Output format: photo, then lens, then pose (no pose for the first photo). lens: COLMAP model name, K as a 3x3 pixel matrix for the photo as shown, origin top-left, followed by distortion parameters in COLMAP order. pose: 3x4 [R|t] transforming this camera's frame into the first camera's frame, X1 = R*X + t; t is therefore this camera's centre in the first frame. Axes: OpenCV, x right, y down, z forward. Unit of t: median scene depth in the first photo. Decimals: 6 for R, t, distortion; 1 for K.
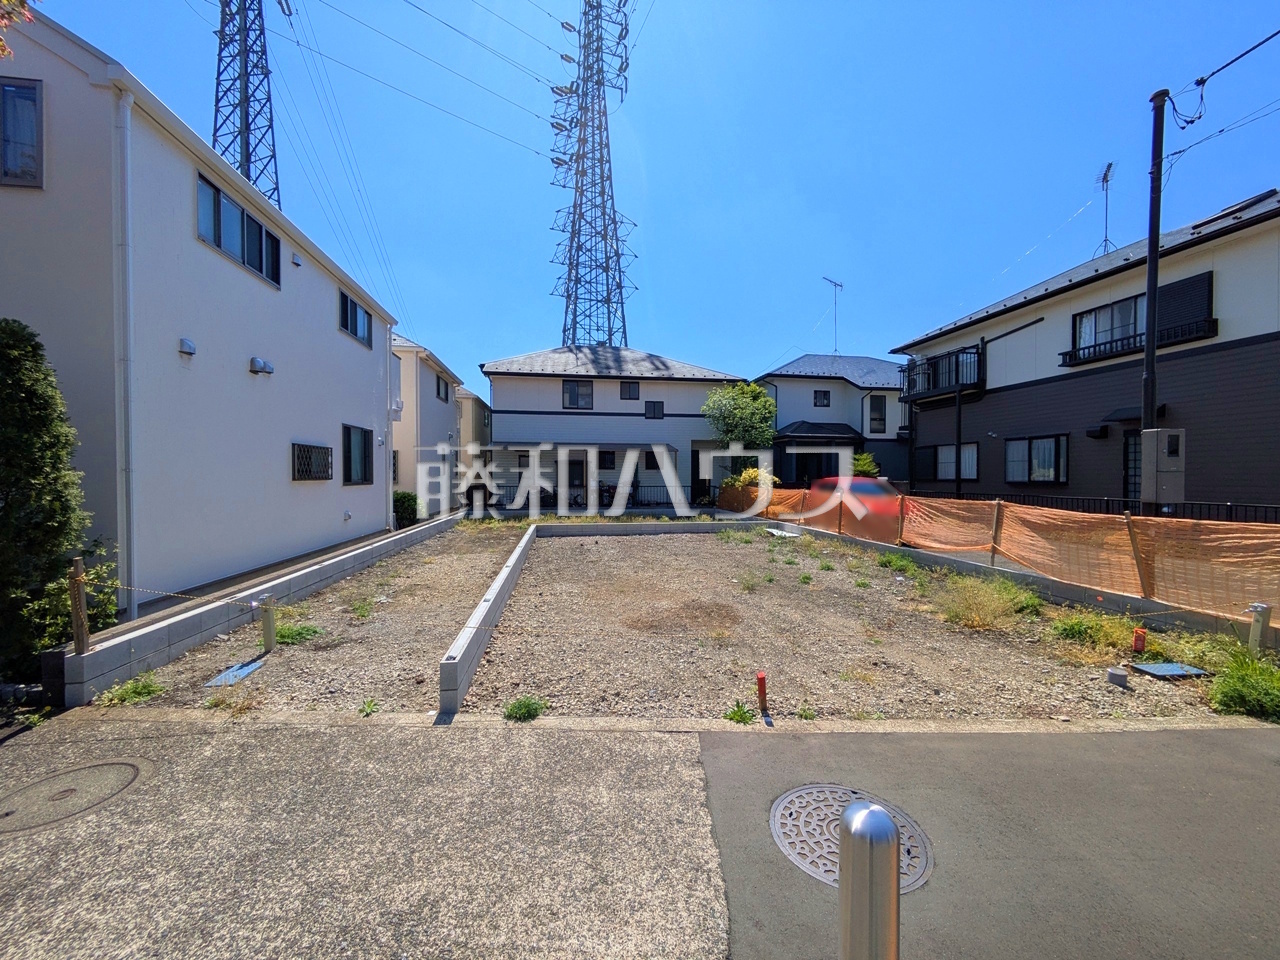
lens RADIAL K [[511.0, 0, 647.7], [0, 511.0, 481.6], [0, 0, 1]] dist [0.001526, -0.000049]
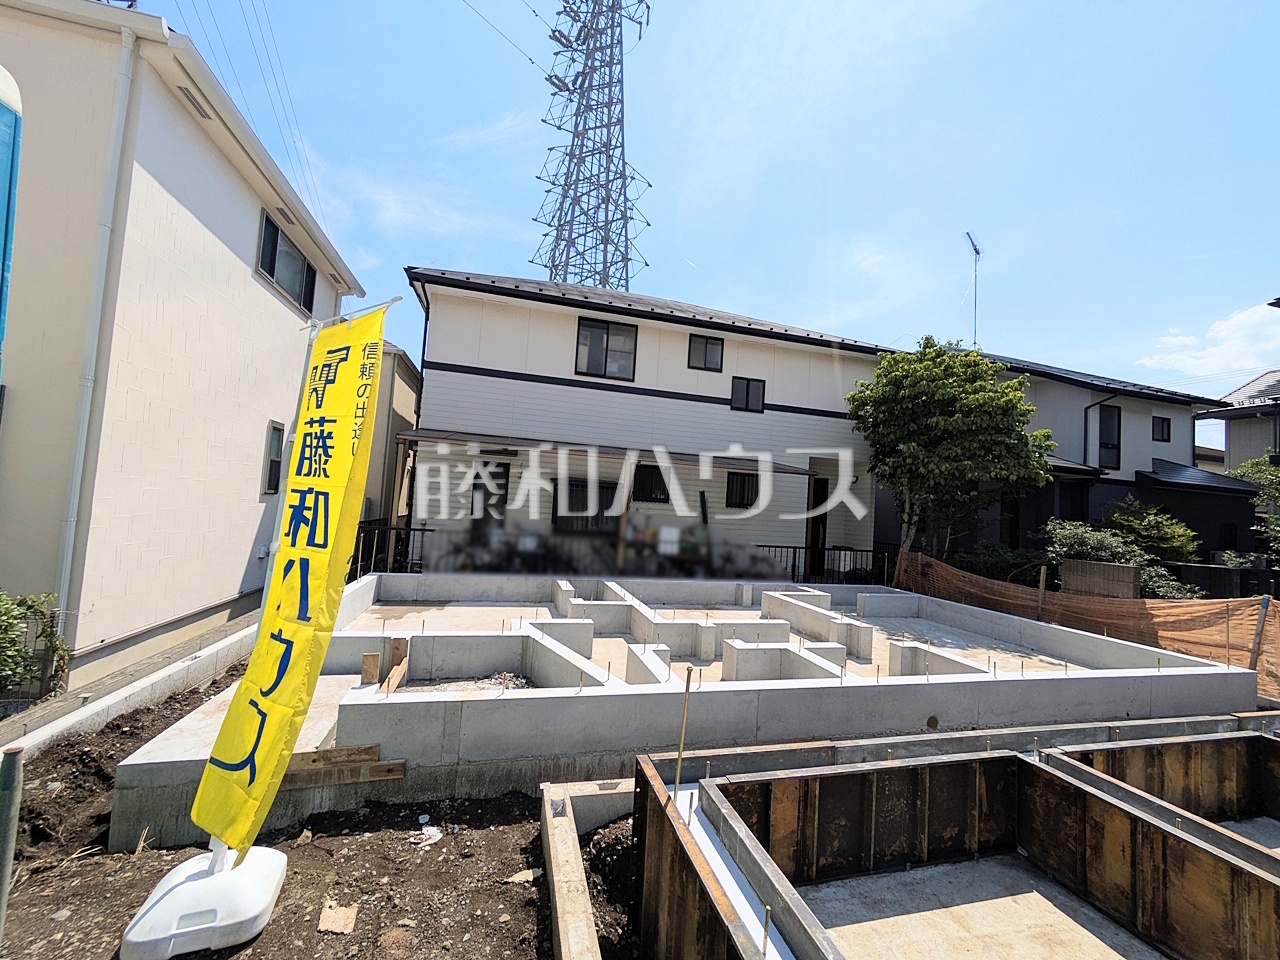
lens RADIAL K [[512.2, 0, 644.0], [0, 512.2, 478.5], [0, 0, 1]] dist [0.001066, 0.000330]
pose [[0.993755, 0.067851, 0.088581, -0.134183], [-0.061644, 0.995568, -0.071019, -0.011179], [-0.093007, 0.065115, 0.993534, 0.498847]]
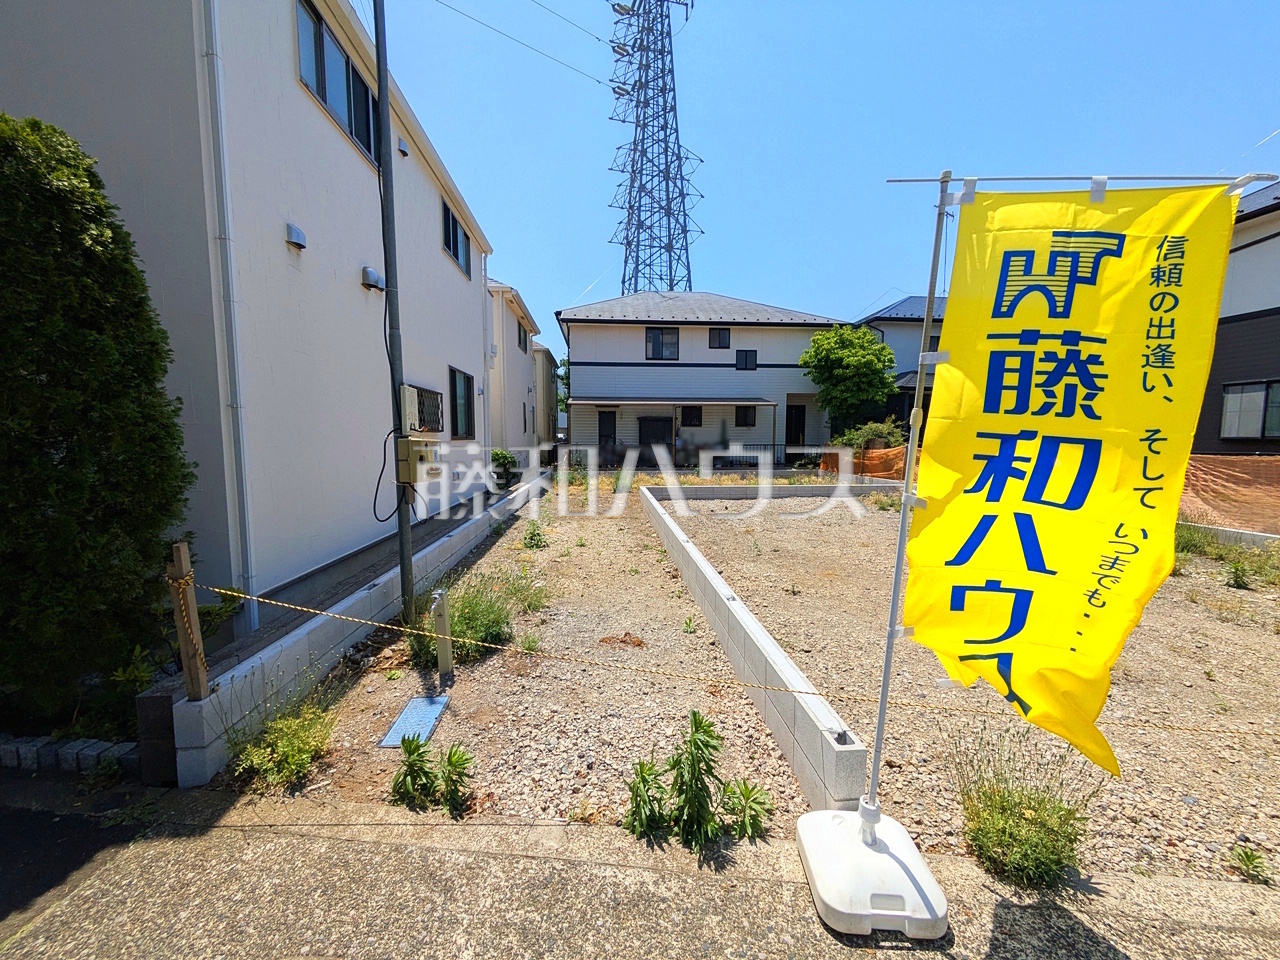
lens RADIAL K [[512.2, 0, 644.0], [0, 512.2, 478.5], [0, 0, 1]] dist [0.001066, 0.000330]
pose [[0.996679, 0.006117, -0.081201, -0.092303], [-0.000656, 0.997745, 0.067117, 0.006873], [0.081429, -0.066841, 0.994435, 0.079370]]
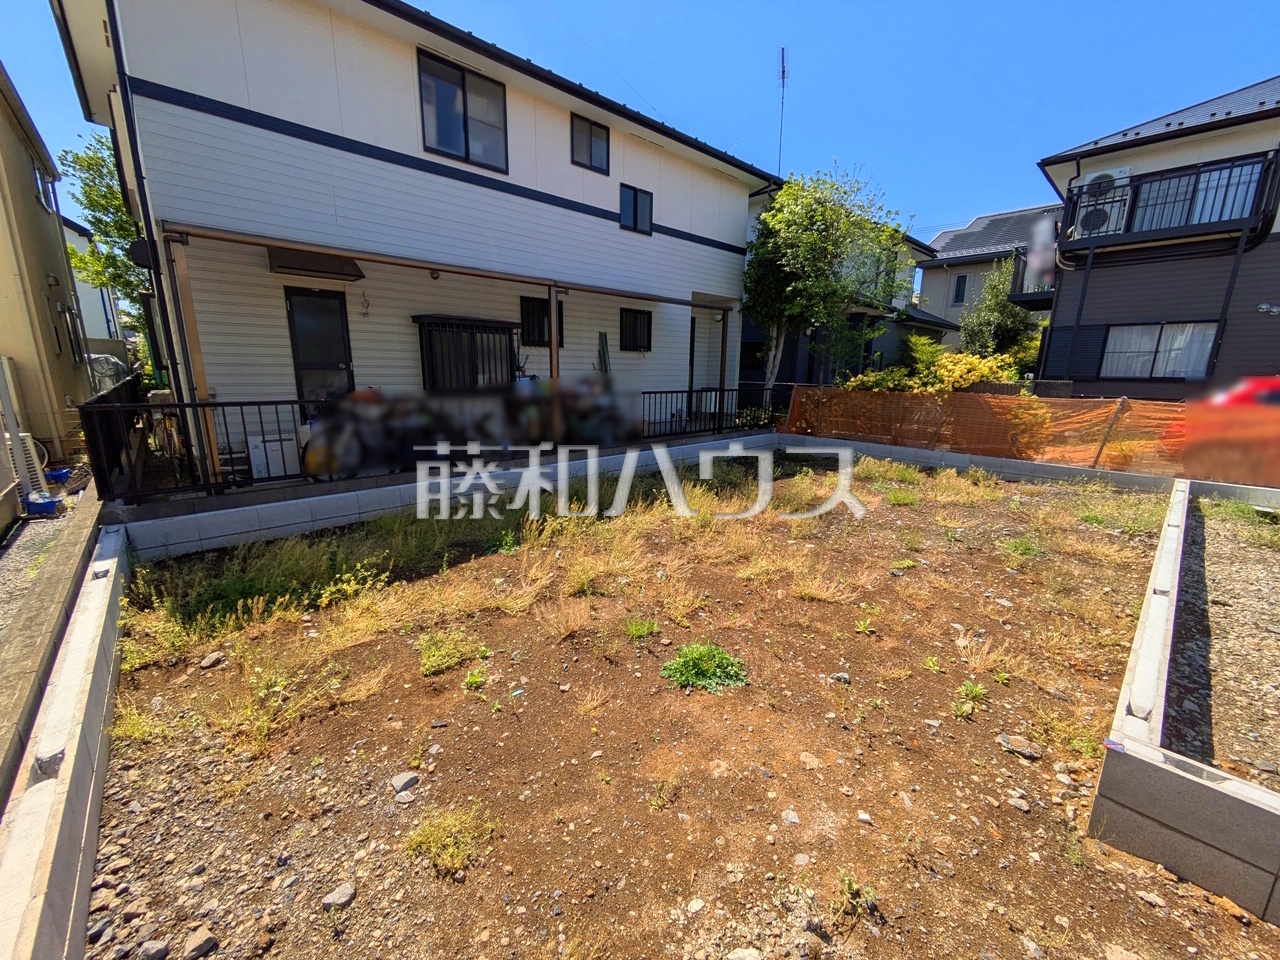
lens RADIAL K [[511.2, 0, 638.4], [0, 511.2, 476.1], [0, 0, 1]] dist [-0.003501, 0.000134]
pose [[0.837035, -0.101016, 0.537743, -0.241872], [-0.007263, 0.980671, 0.195527, -0.004078], [-0.547100, -0.167569, 0.820123, 0.611900]]
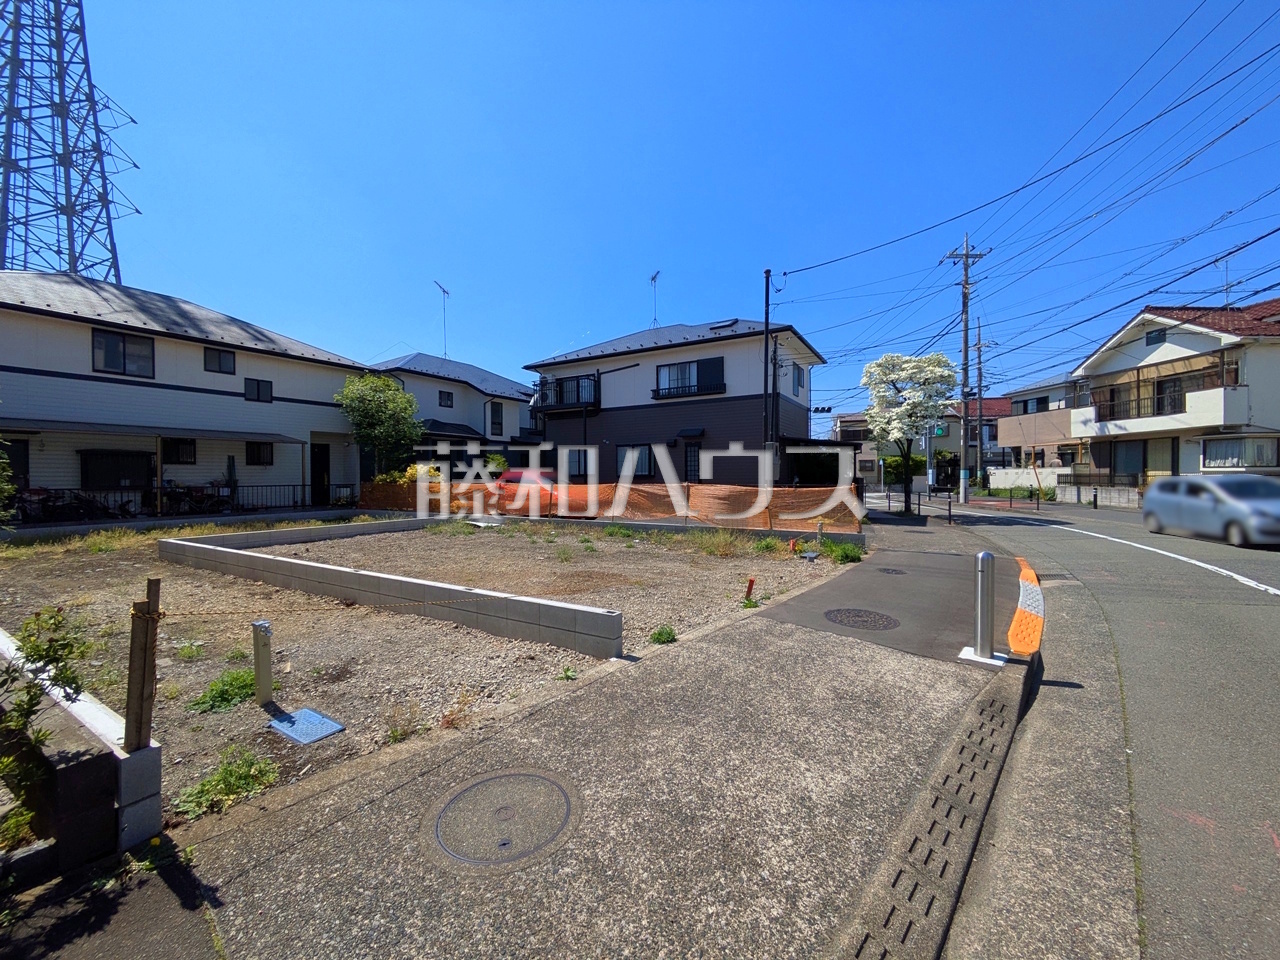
lens RADIAL K [[502.3, 0, 650.5], [0, 502.3, 478.1], [0, 0, 1]] dist [-0.001710, -0.000376]
pose [[0.635745, -0.007975, 0.771858, -0.204214], [0.016705, 0.999855, -0.003429, 0.008854], [-0.771718, 0.015074, 0.635786, 0.036216]]
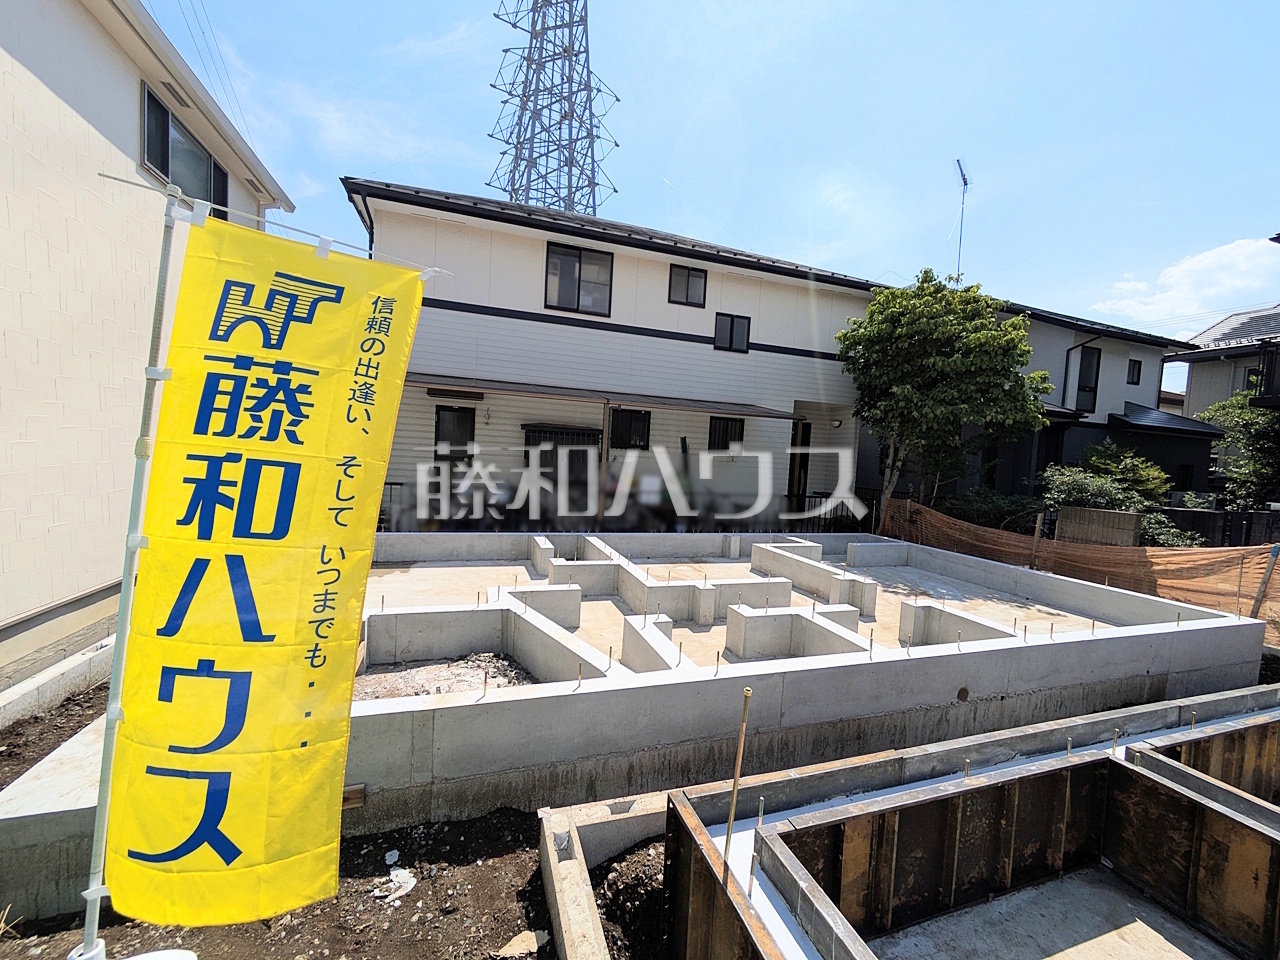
lens RADIAL K [[512.2, 0, 644.0], [0, 512.2, 478.5], [0, 0, 1]] dist [0.001066, 0.000330]
pose [[0.986422, 0.046567, 0.157487, -0.141315], [-0.052546, 0.998039, 0.034011, -0.014043], [-0.155595, -0.041825, 0.986935, 0.529329]]
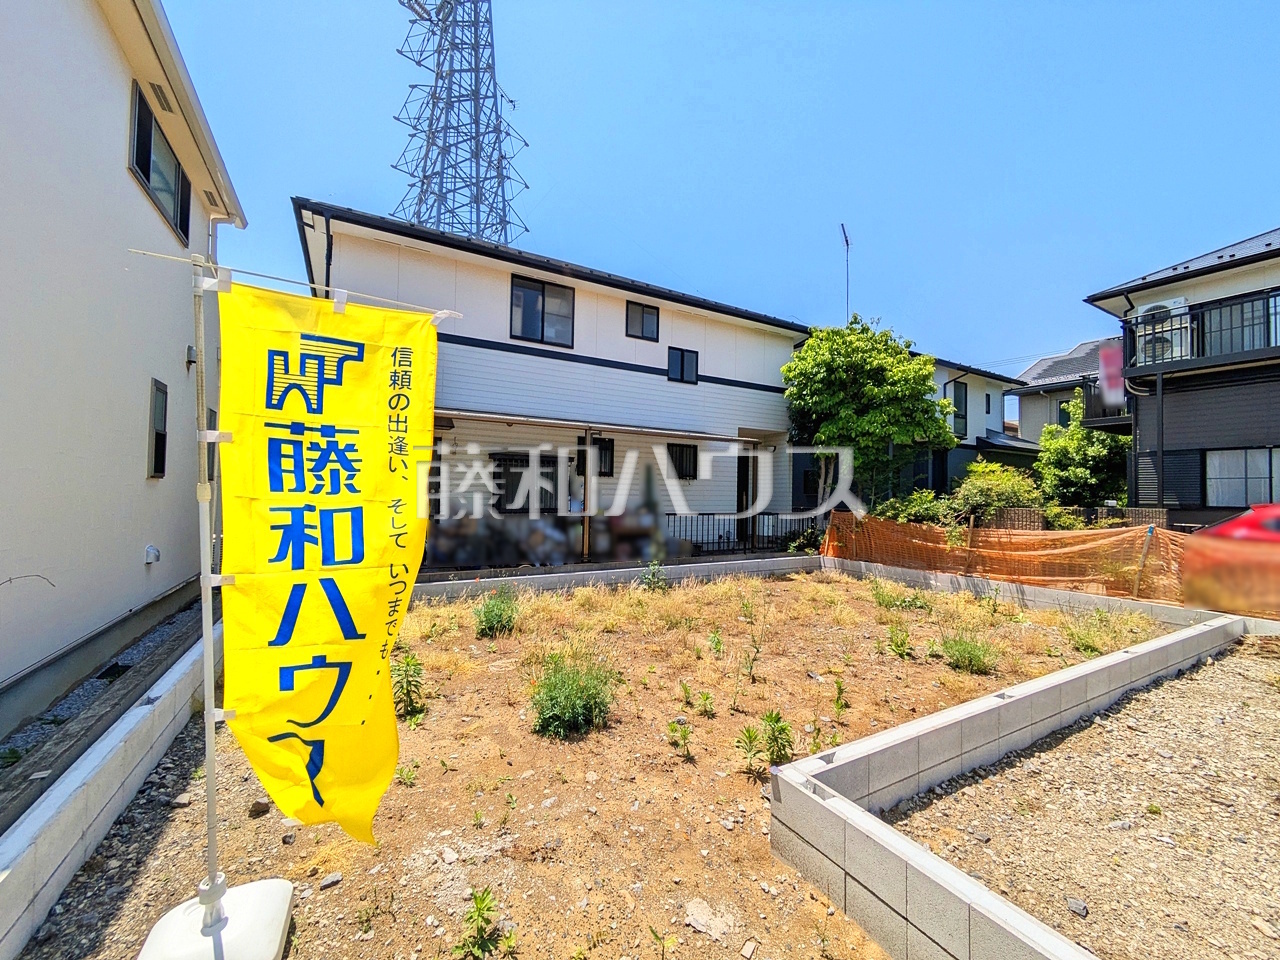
lens RADIAL K [[512.2, 0, 644.0], [0, 512.2, 478.5], [0, 0, 1]] dist [0.001066, 0.000330]
pose [[0.936669, 0.027003, 0.349173, -0.205154], [-0.013417, 0.999058, -0.041269, -0.002928], [-0.349958, 0.033971, 0.936149, 0.532461]]
